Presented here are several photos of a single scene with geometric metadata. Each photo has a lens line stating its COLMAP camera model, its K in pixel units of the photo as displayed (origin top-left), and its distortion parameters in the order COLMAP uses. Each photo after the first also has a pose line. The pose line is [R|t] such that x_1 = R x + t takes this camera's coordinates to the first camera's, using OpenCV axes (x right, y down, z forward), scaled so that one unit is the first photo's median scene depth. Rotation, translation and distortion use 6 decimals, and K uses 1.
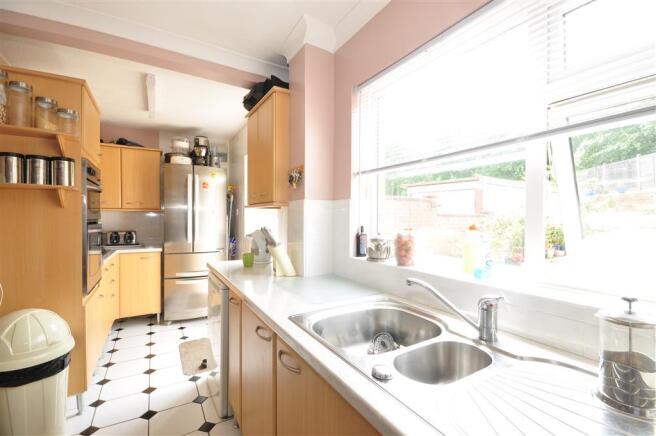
lens RADIAL K [[291.4, 0, 331.6], [0, 291.4, 219.4], [0, 0, 1]] dist [-0.001011, -0.000279]
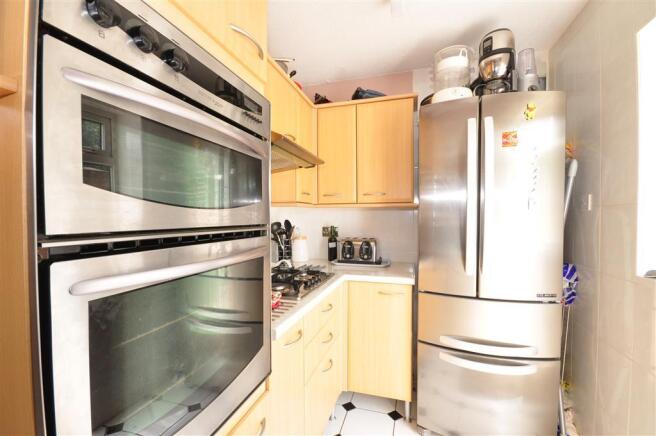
lens RADIAL K [[291.4, 0, 331.6], [0, 291.4, 219.4], [0, 0, 1]] dist [-0.001011, -0.000279]
pose [[0.677280, 0.005473, -0.735705, -0.301873], [-0.005075, 0.999983, 0.002768, -0.004990], [0.735708, 0.001859, 0.677296, 0.540661]]
